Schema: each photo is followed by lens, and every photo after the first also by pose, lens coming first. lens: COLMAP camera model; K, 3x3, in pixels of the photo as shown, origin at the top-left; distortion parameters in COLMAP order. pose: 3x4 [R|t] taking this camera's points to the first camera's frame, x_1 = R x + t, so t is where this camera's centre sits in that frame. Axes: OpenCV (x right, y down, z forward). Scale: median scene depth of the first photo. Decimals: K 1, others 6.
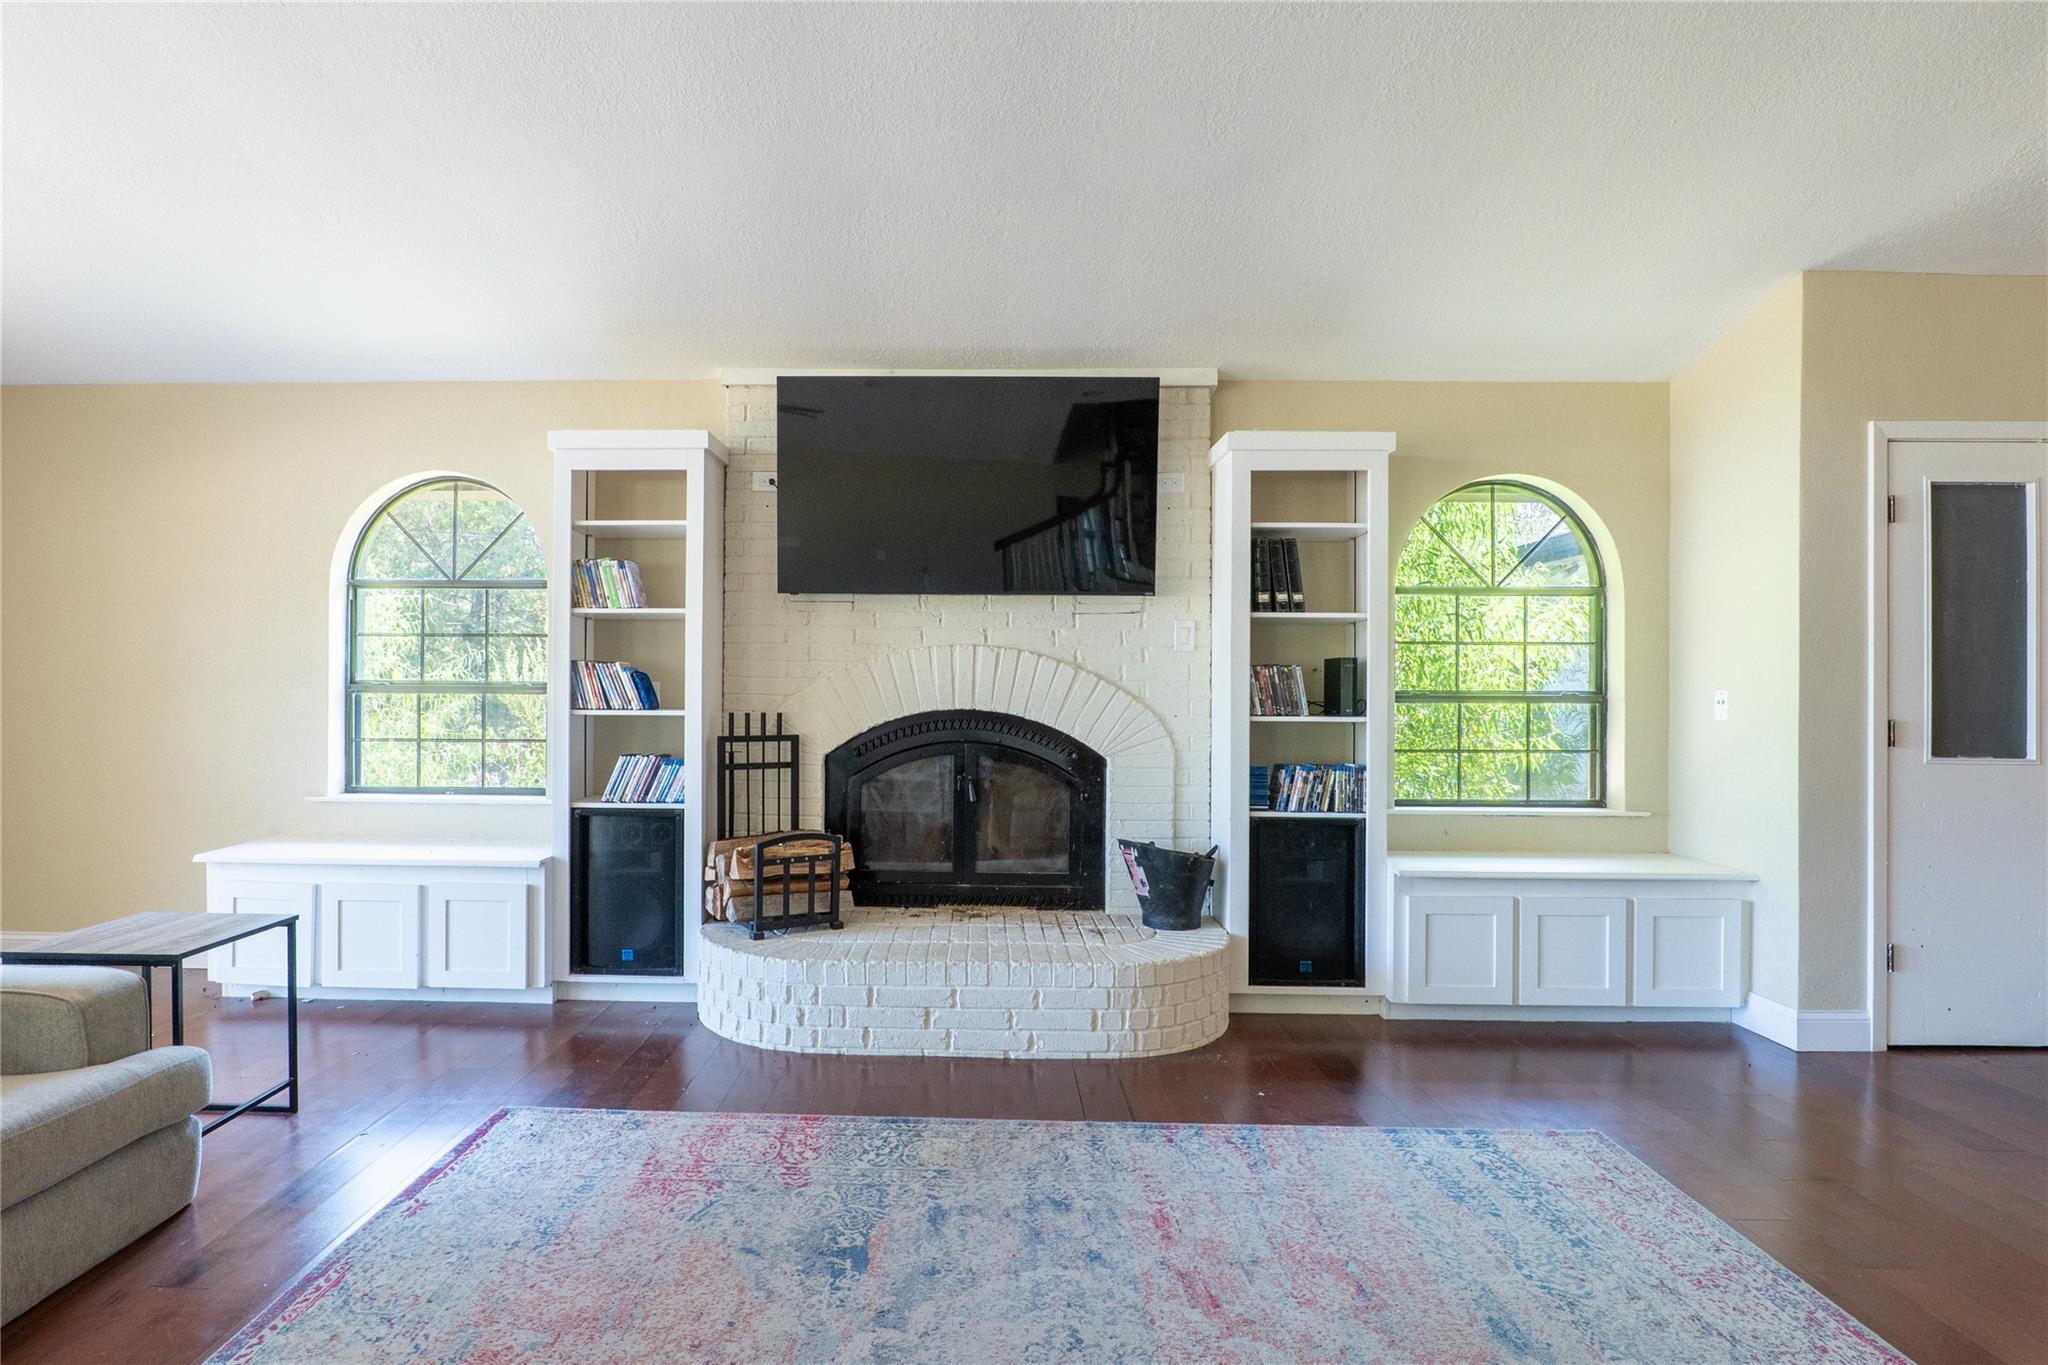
lens RADIAL K [[1057.5, 0, 1024.0], [0, 1057.5, 682.5], [0, 0, 1]] dist [-0.020445, 0.000121]
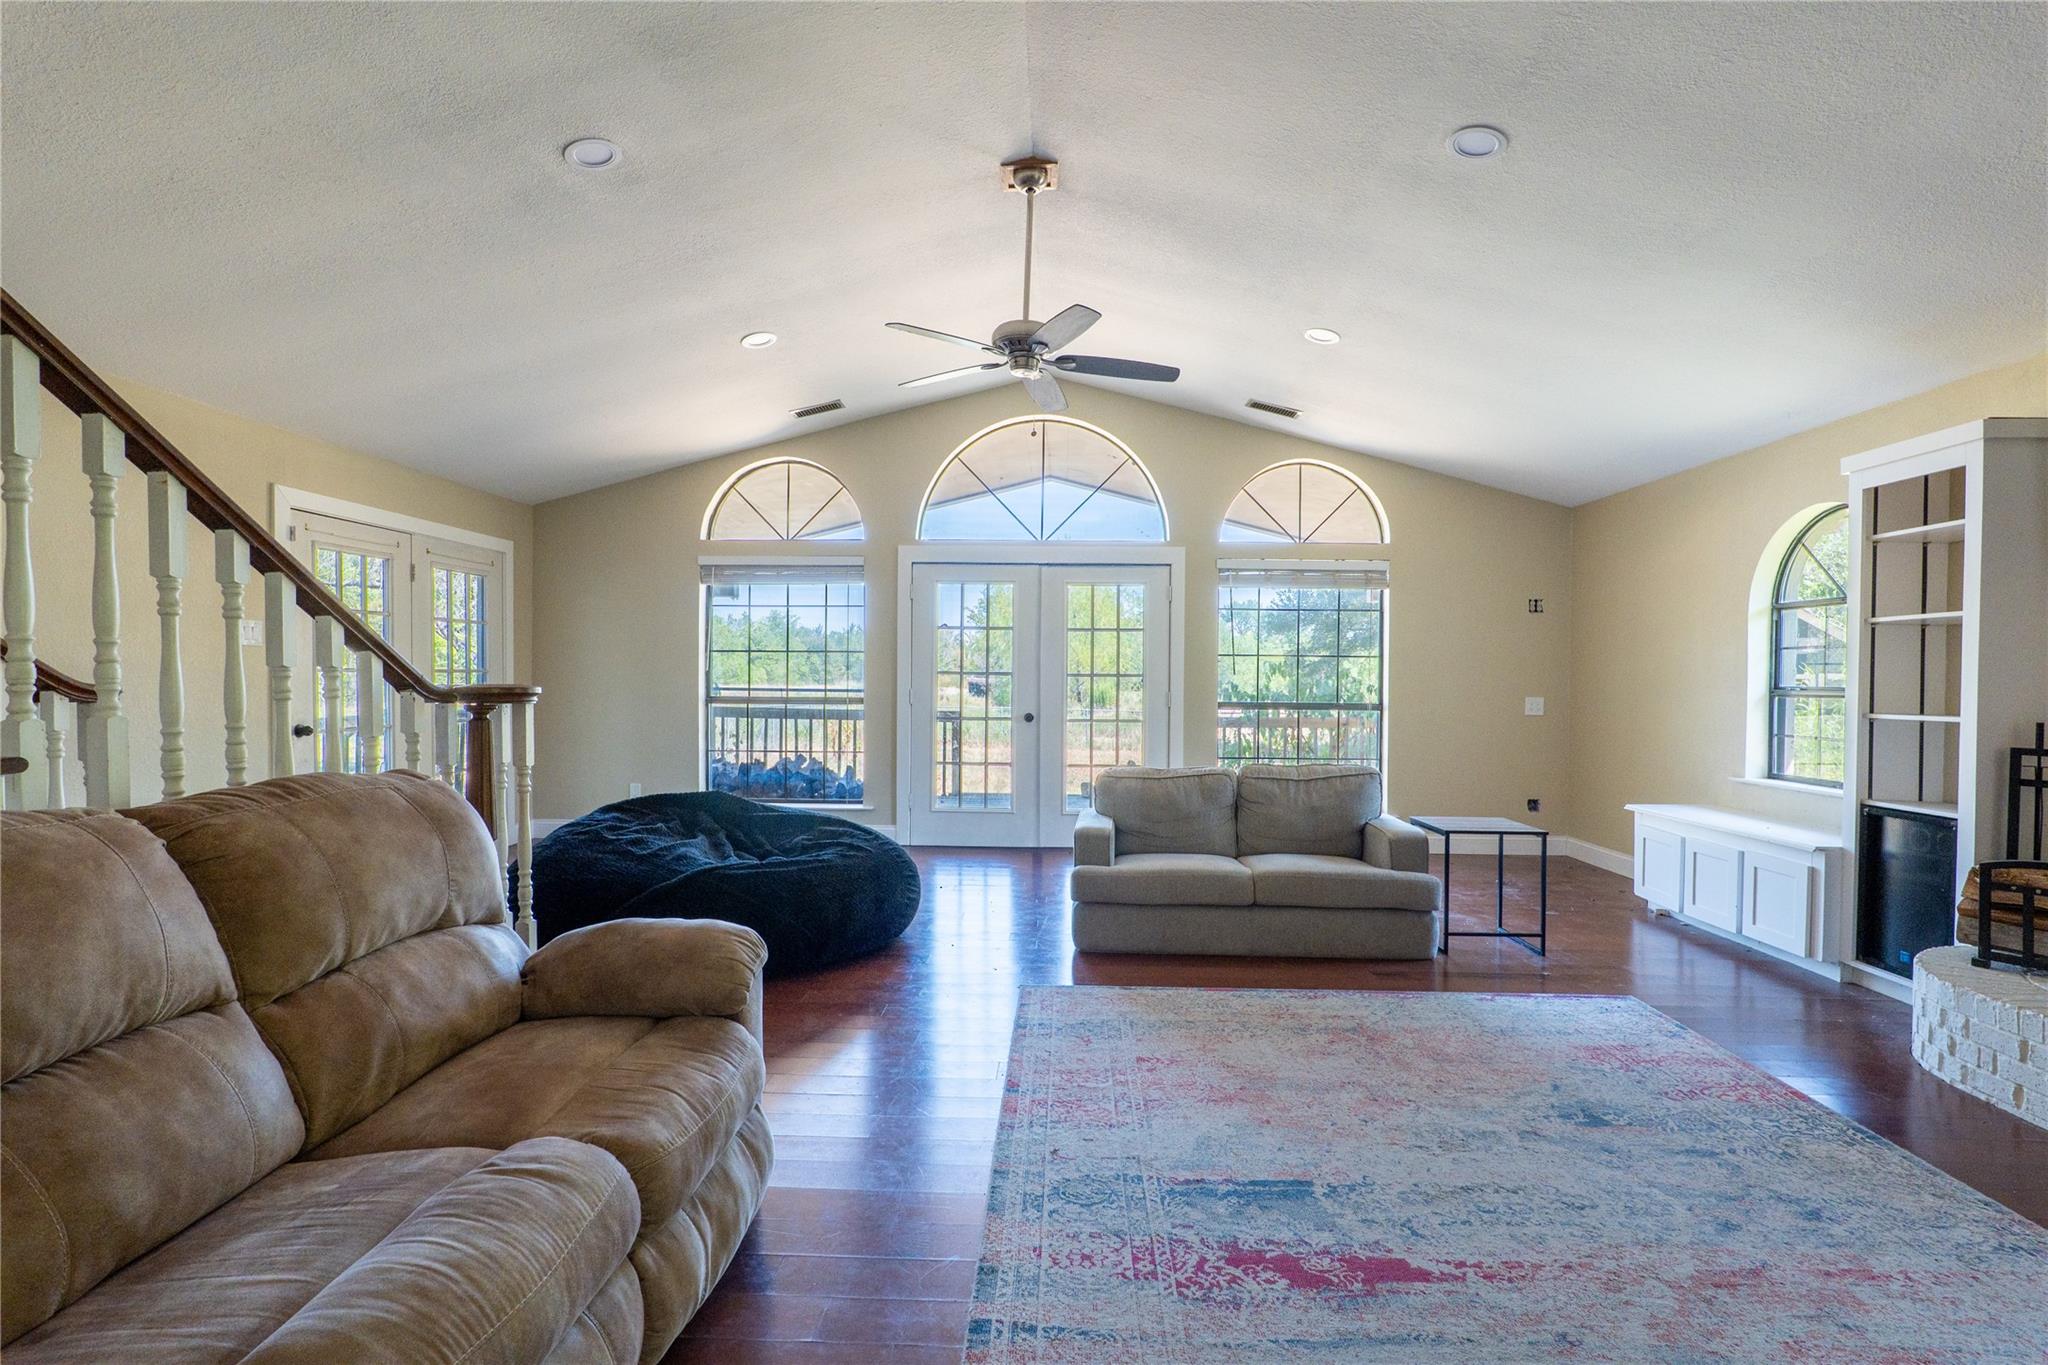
lens RADIAL K [[1057.5, 0, 1024.0], [0, 1057.5, 682.5], [0, 0, 1]] dist [-0.020445, 0.000121]
pose [[-0.036624, -0.003034, -0.999325, 0.677641], [-0.011970, 0.999925, -0.002597, 0.007830], [0.999257, 0.011867, -0.036657, 0.194829]]
